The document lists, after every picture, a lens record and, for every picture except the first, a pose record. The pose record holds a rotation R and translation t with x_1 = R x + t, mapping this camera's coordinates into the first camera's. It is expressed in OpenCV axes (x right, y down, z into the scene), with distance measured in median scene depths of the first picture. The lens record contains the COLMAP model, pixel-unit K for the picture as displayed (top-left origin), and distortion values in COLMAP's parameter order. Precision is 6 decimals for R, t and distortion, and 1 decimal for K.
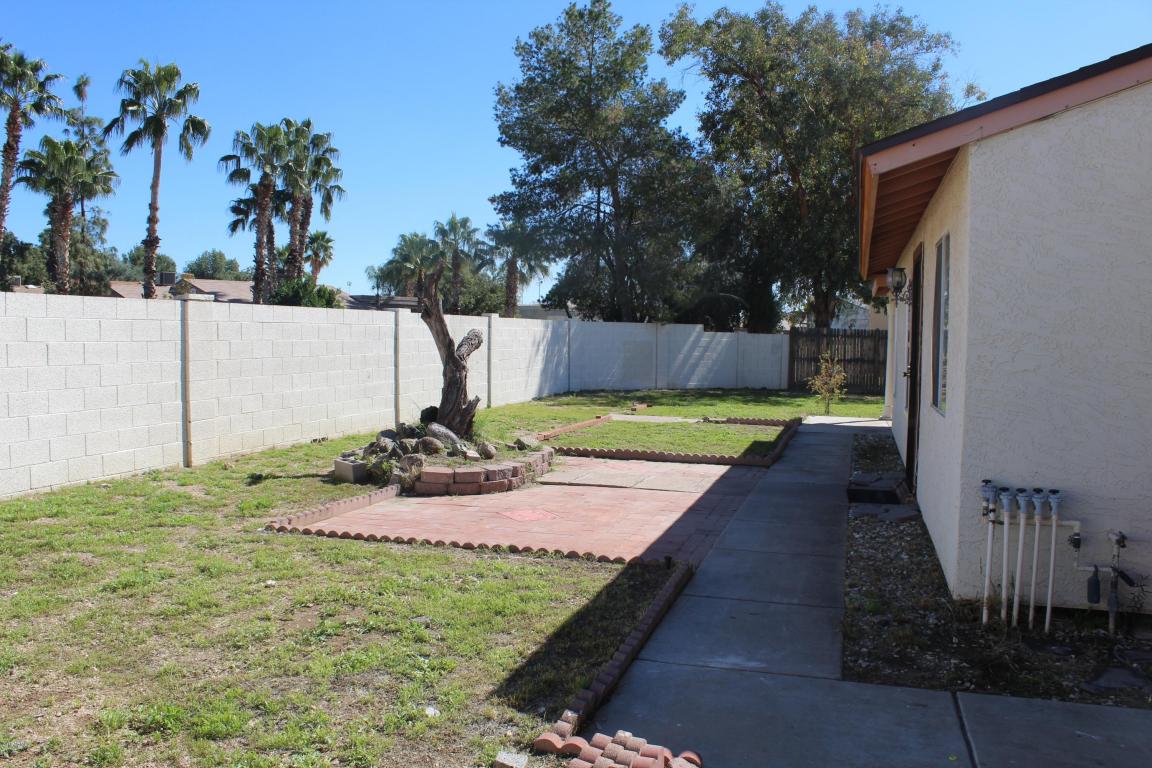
lens RADIAL K [[975.1, 0, 576.0], [0, 975.1, 384.0], [0, 0, 1]] dist [-0.161421, 0.172472]
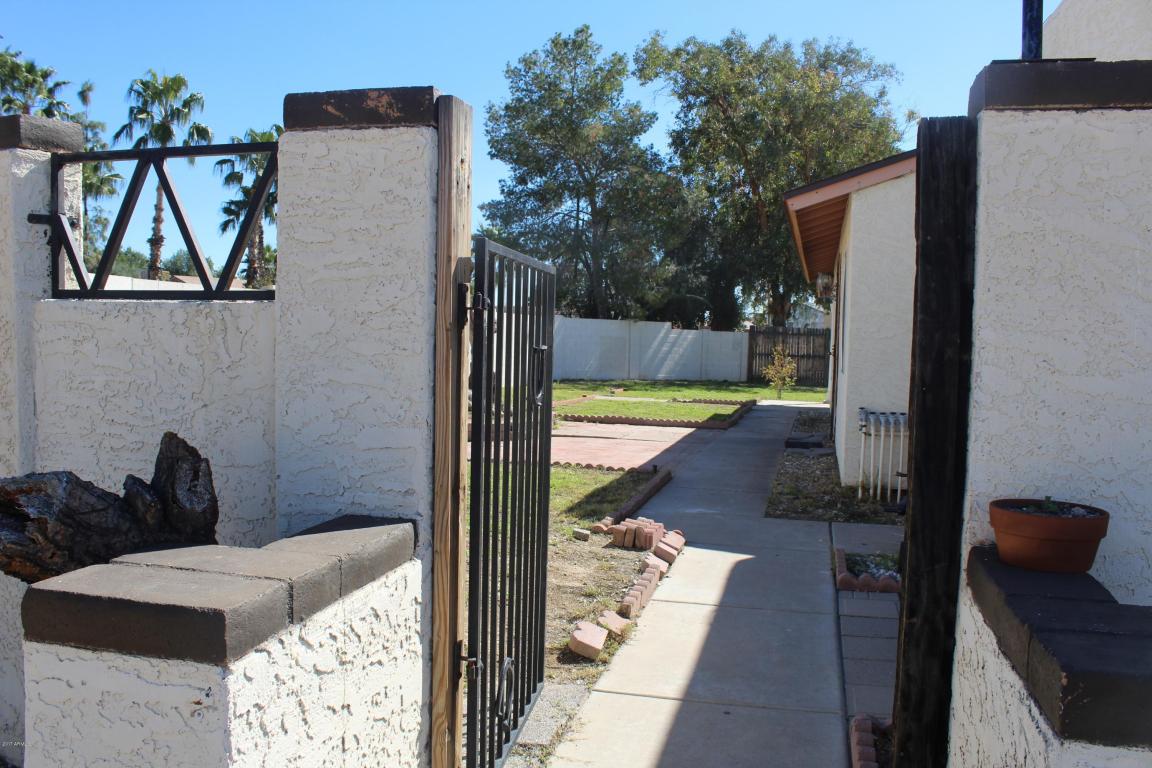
lens RADIAL K [[975.1, 0, 576.0], [0, 975.1, 384.0], [0, 0, 1]] dist [-0.161421, 0.172472]
pose [[0.999293, 0.008483, 0.036629, -0.017861], [-0.008380, 0.999961, -0.002948, 0.013359], [-0.036652, 0.002639, 0.999325, -0.105769]]
